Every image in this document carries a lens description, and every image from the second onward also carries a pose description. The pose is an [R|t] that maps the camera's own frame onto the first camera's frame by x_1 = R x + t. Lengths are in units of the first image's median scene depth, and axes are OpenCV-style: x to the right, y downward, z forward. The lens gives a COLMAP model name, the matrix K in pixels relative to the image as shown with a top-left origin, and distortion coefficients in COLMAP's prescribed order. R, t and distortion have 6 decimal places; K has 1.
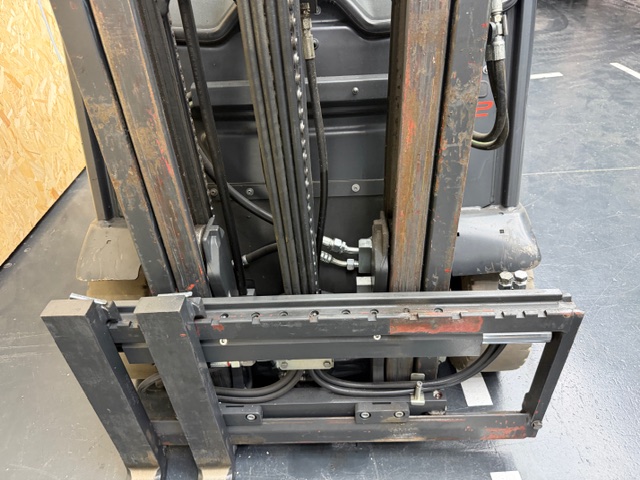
lens RADIAL K [[450.4, 0, 320.0], [0, 450.4, 240.0], [0, 0, 1]] dist [0.060381, -0.086282]
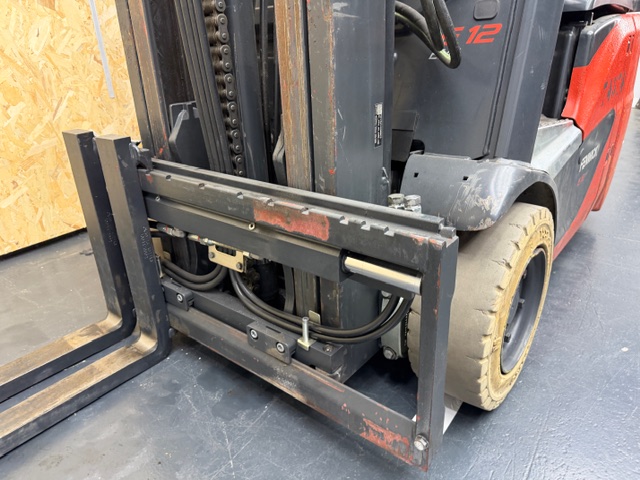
lens RADIAL K [[450.4, 0, 320.0], [0, 450.4, 240.0], [0, 0, 1]] dist [0.060381, -0.086282]
pose [[0.776610, 0.253325, -0.576804, 0.681359], [-0.356138, 0.931787, -0.070276, 0.222395], [0.519656, 0.259999, 0.813854, 0.274229]]
